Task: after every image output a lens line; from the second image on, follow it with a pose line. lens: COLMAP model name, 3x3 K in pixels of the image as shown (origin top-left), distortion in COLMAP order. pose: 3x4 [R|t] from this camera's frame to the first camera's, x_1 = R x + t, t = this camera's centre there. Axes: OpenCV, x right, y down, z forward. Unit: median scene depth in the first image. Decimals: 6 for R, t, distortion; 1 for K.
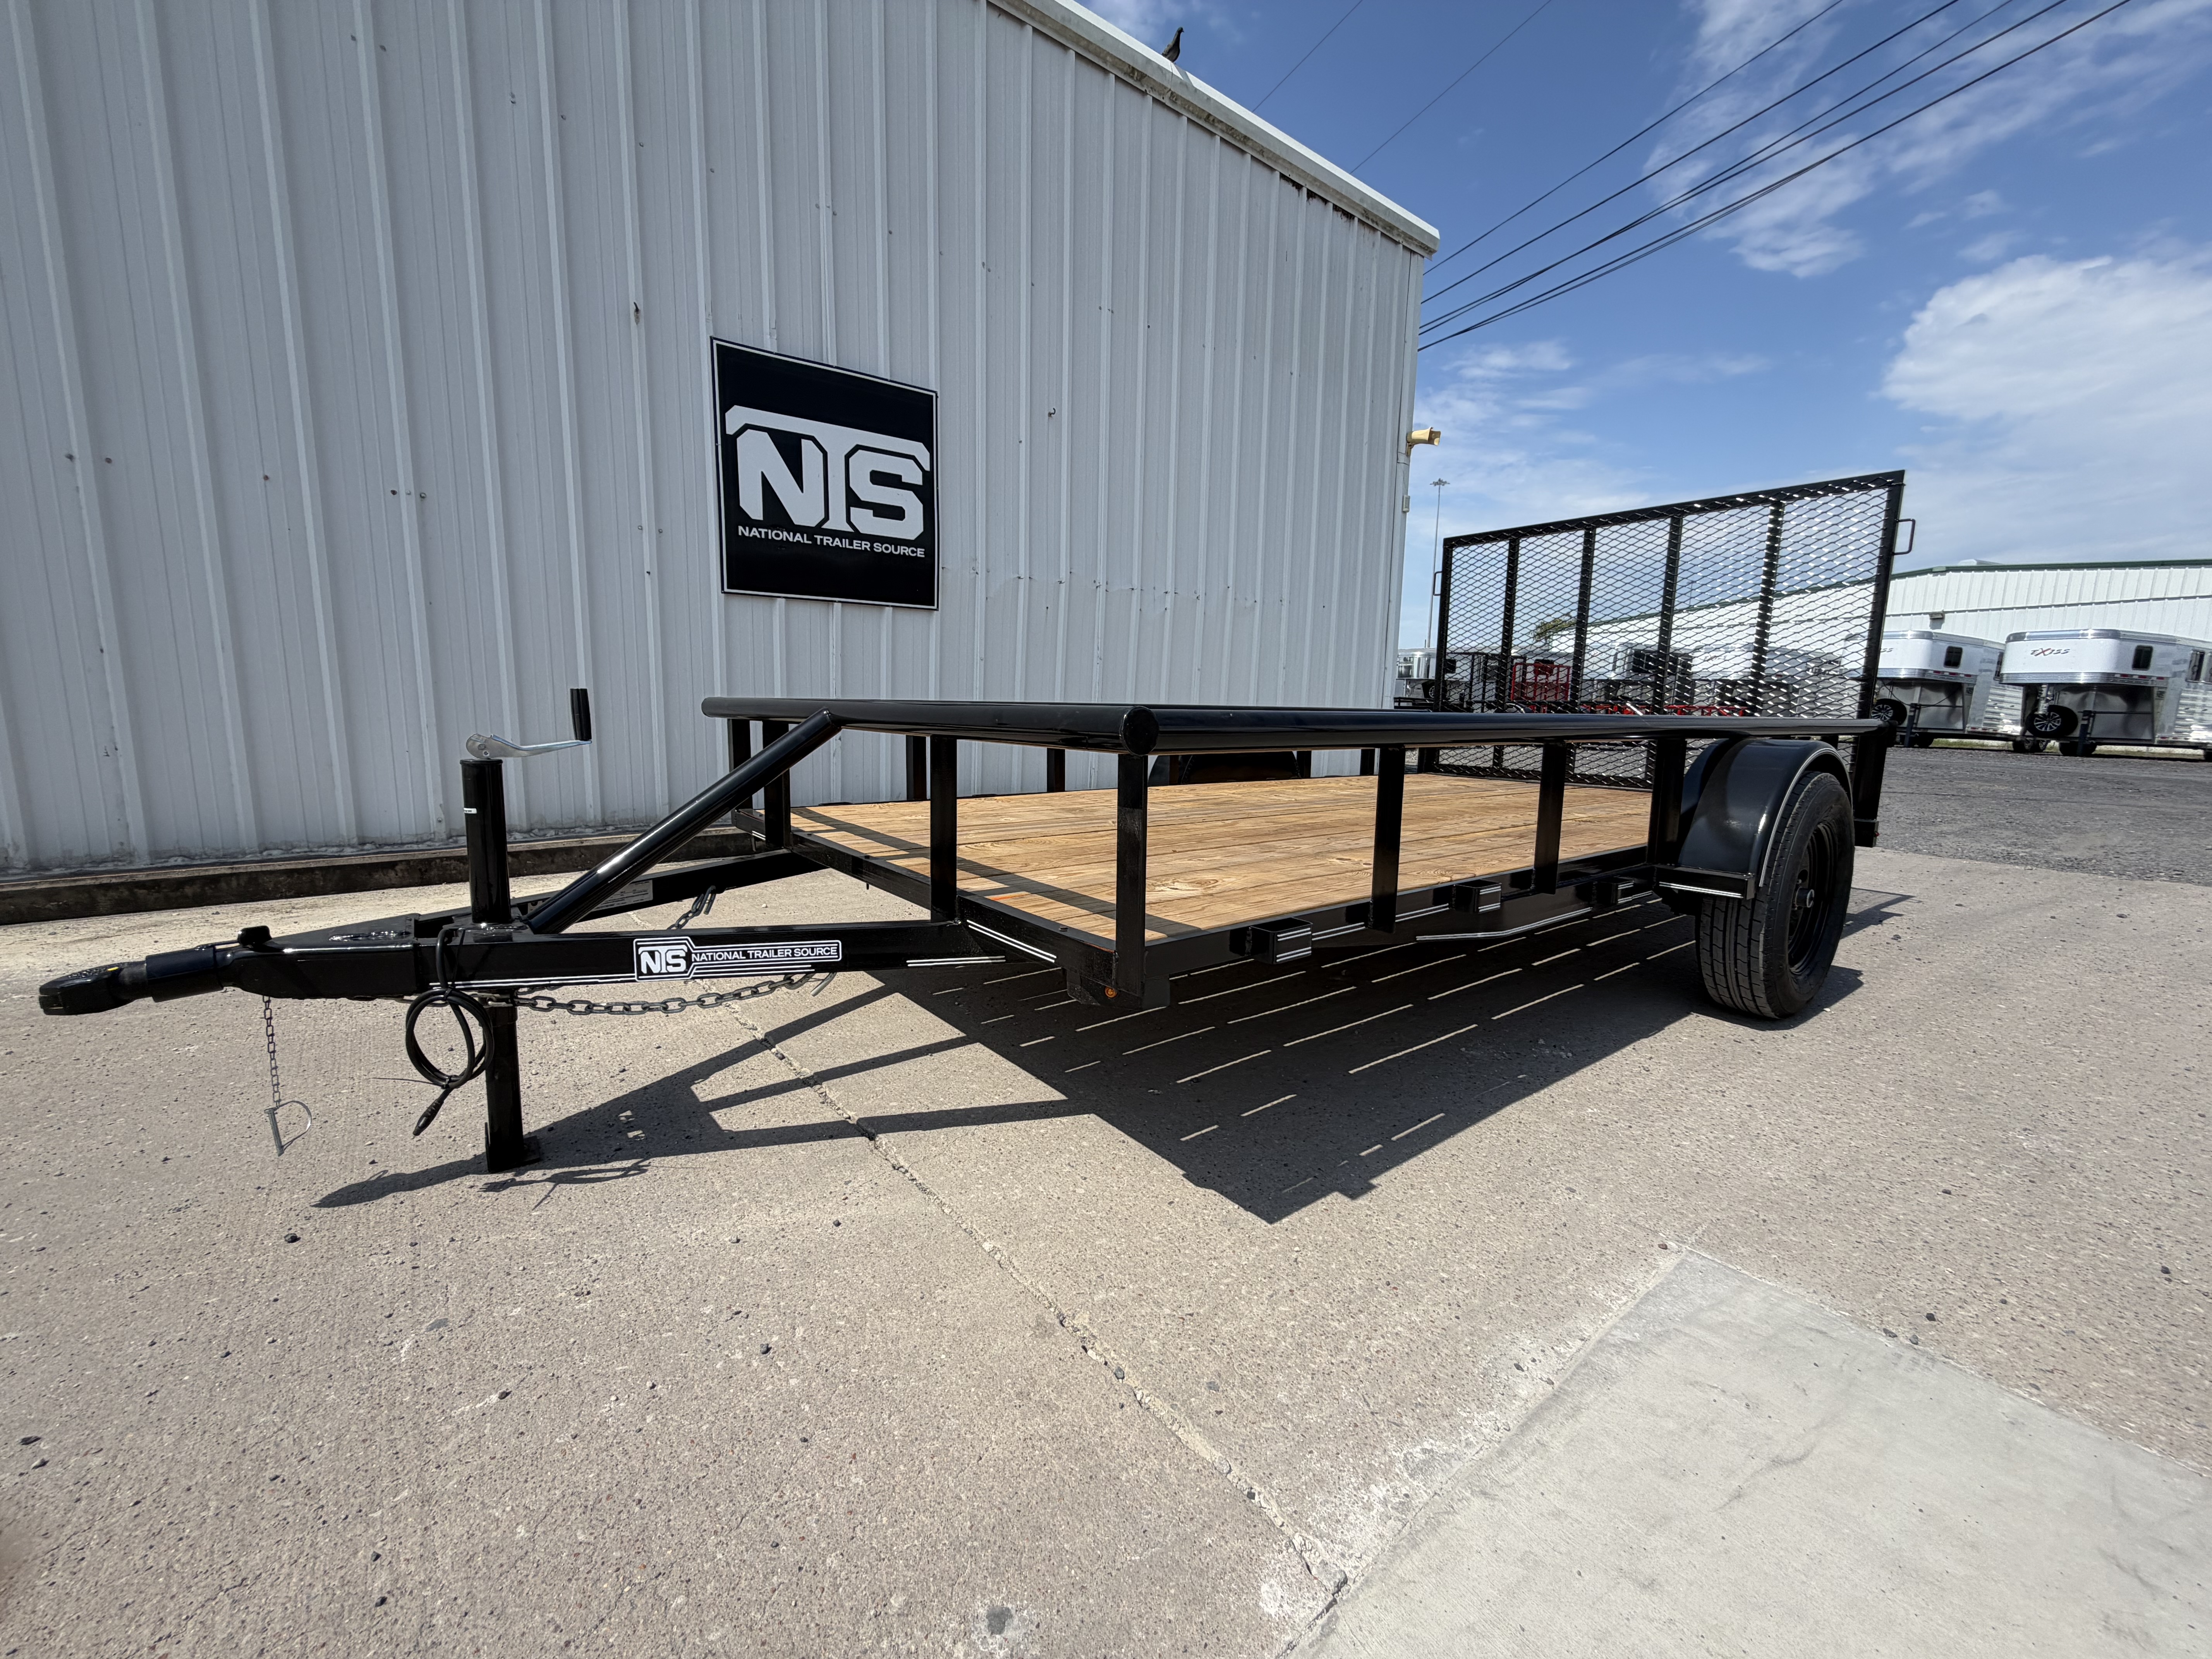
lens RADIAL K [[881.2, 0, 1102.6], [0, 881.2, 822.5], [0, 0, 1]] dist [0.001626, 0.000172]
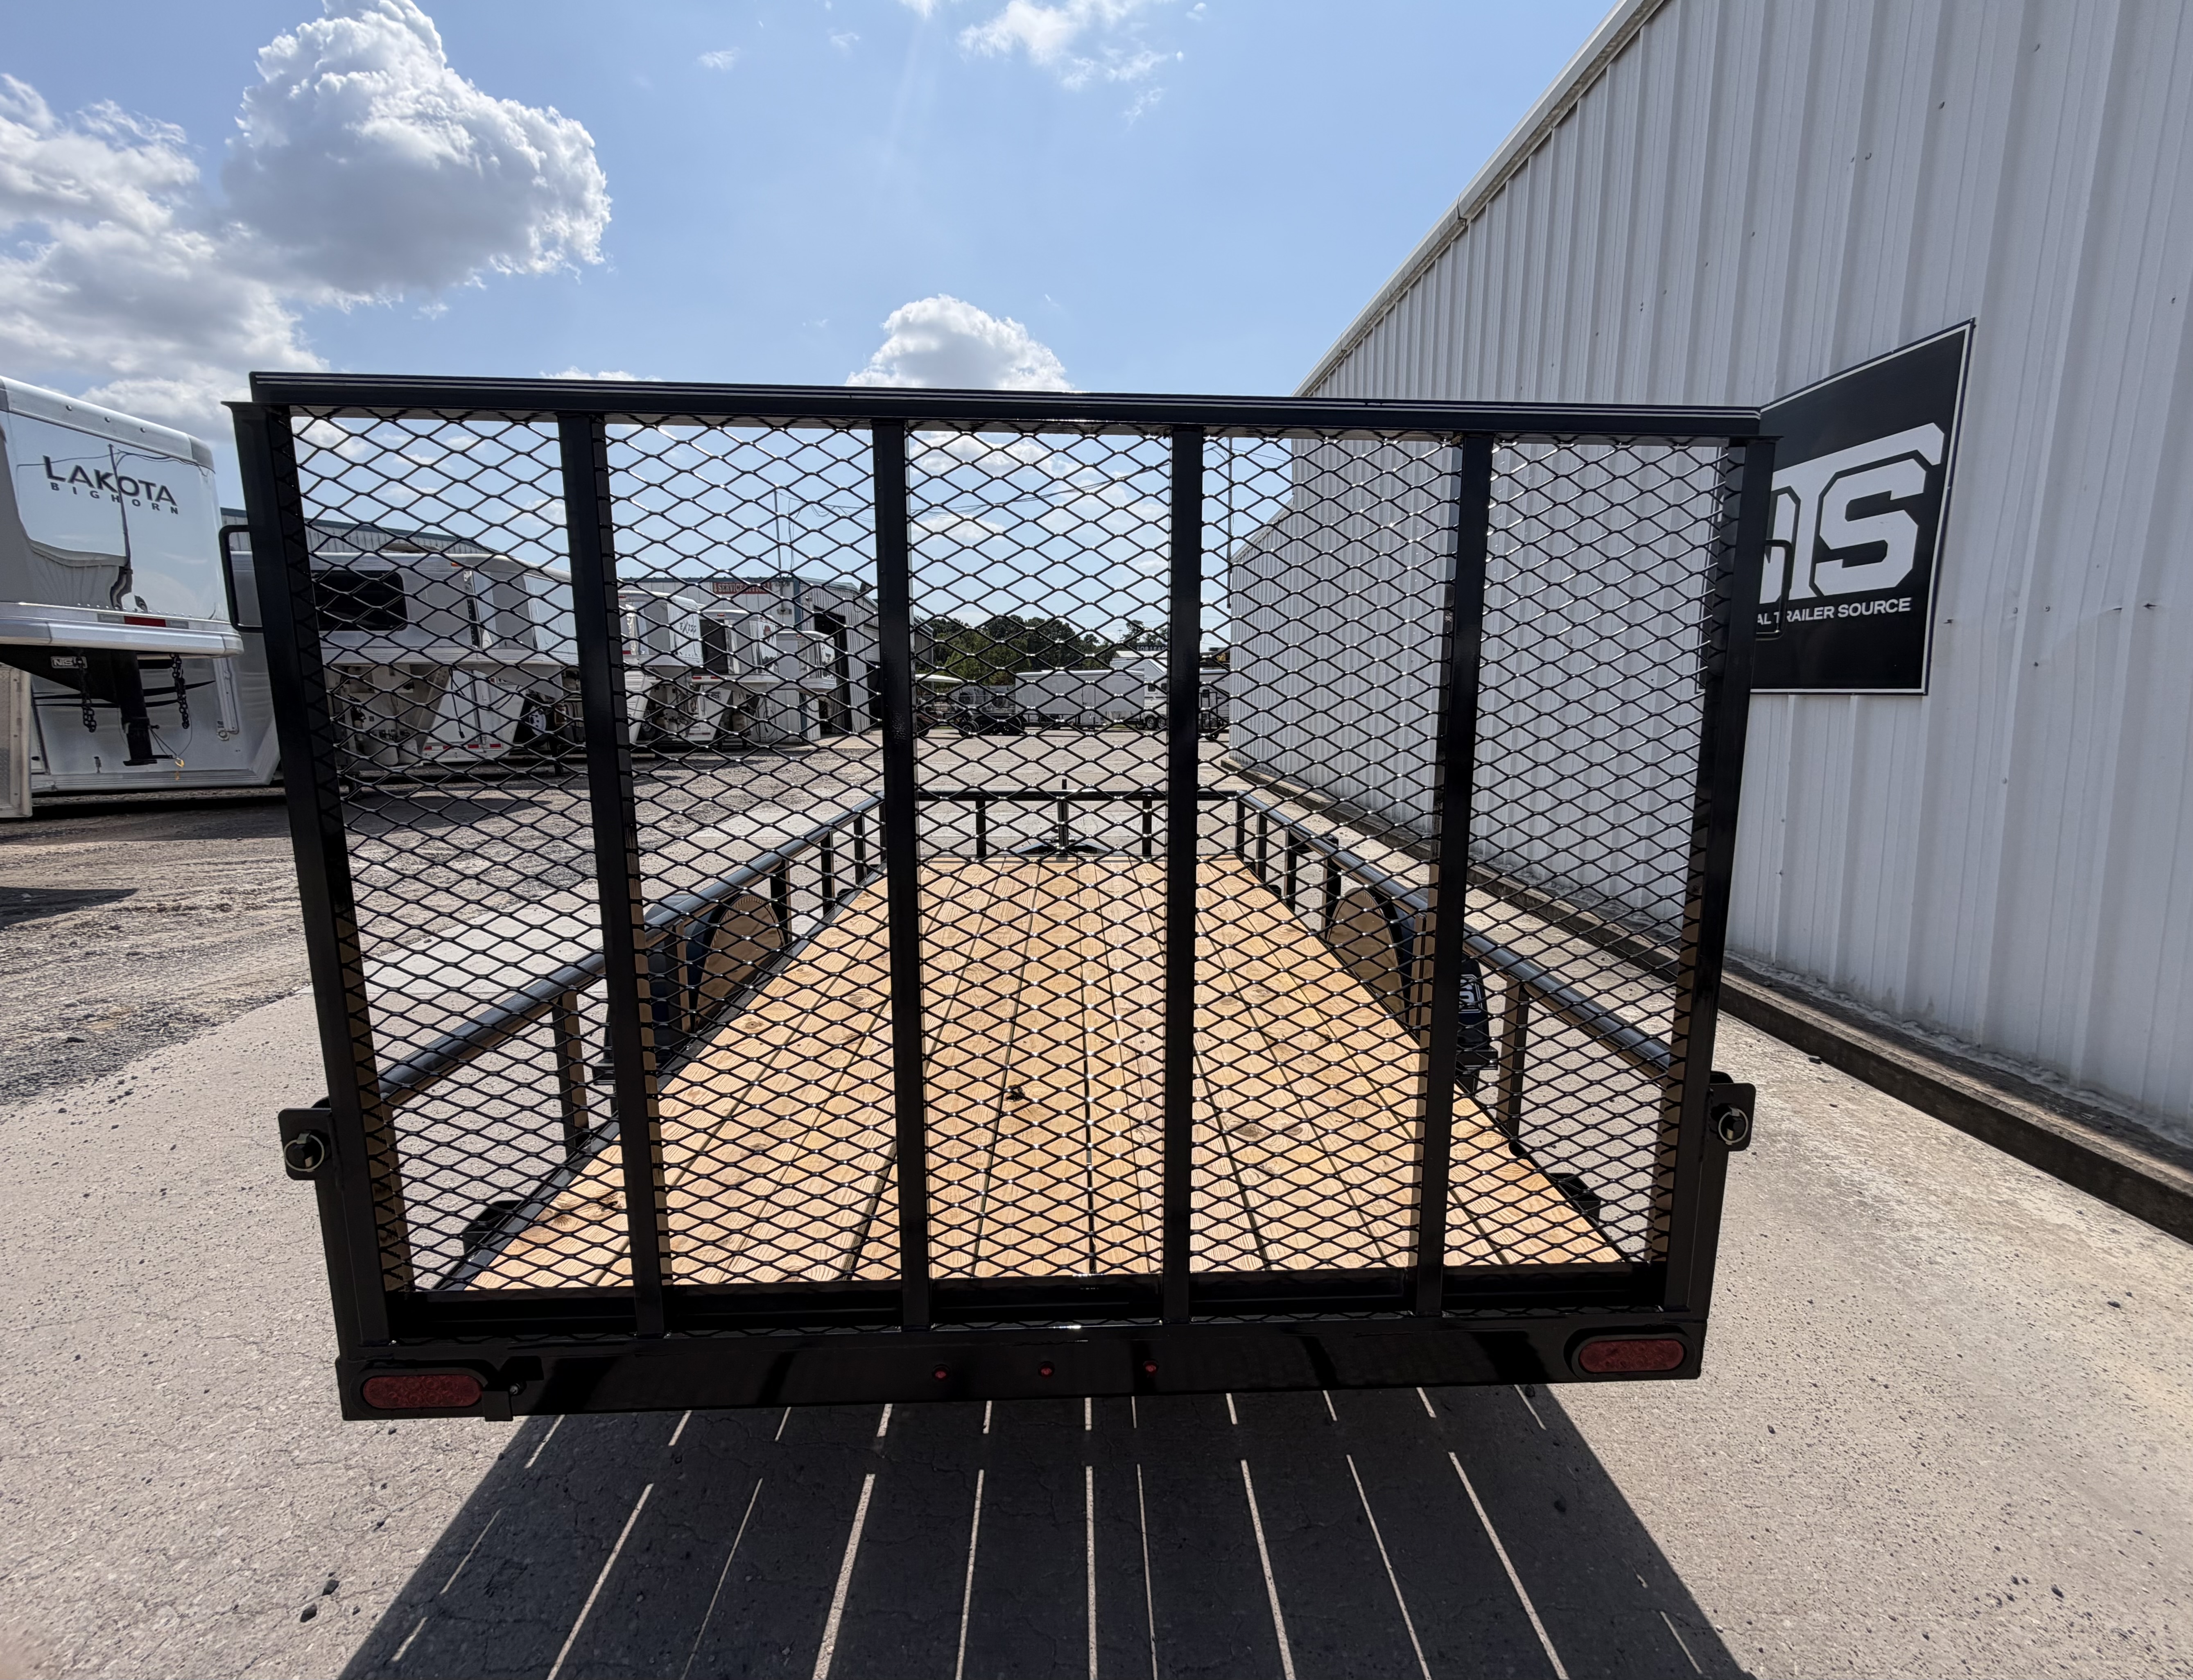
lens RADIAL K [[934.9, 0, 1117.0], [0, 934.9, 829.5], [0, 0, 1]] dist [0.000503, 0.000770]
pose [[-0.570633, 0.107038, -0.814200, 0.684719], [-0.124765, 0.968659, 0.214785, -0.236755], [0.811672, 0.224147, -0.539394, 0.986406]]
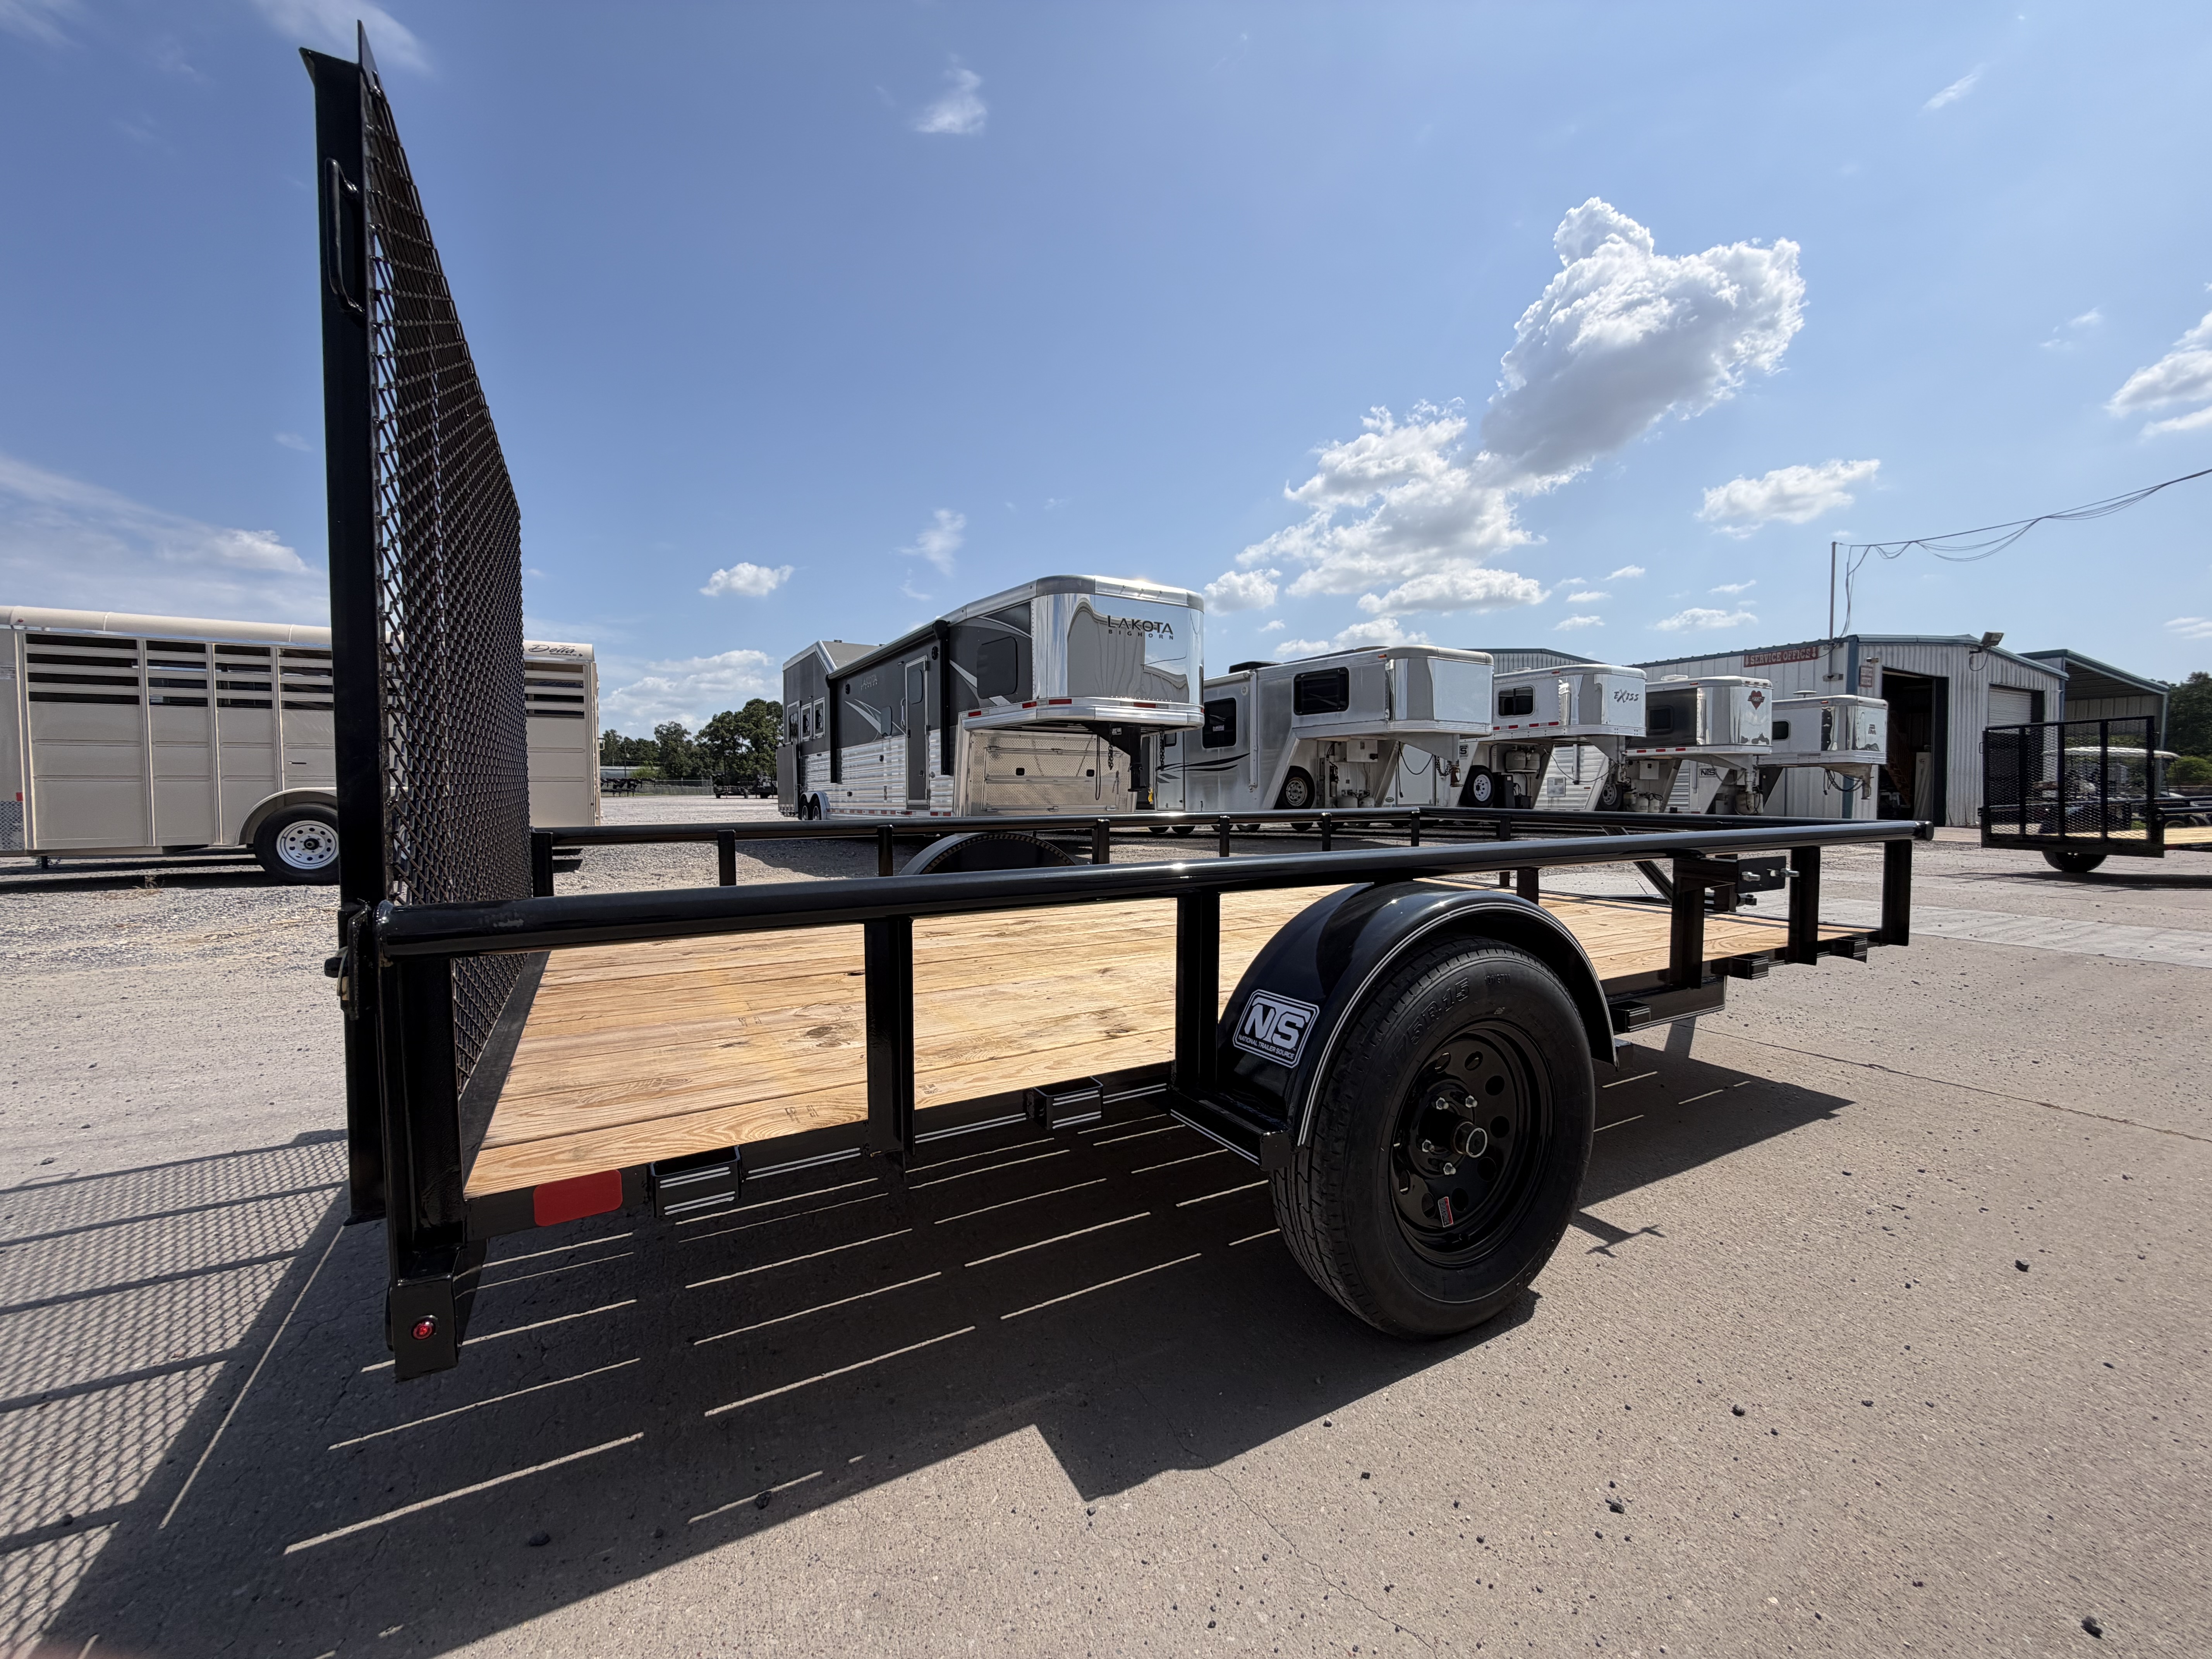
lens RADIAL K [[881.2, 0, 1099.4], [0, 881.2, 827.5], [0, 0, 1]] dist [0.001626, 0.000172]
pose [[-0.987779, -0.024204, 0.153968, 0.186238], [0.005323, 0.982053, 0.188530, -0.179787], [-0.155768, 0.187045, -0.969923, 1.153297]]
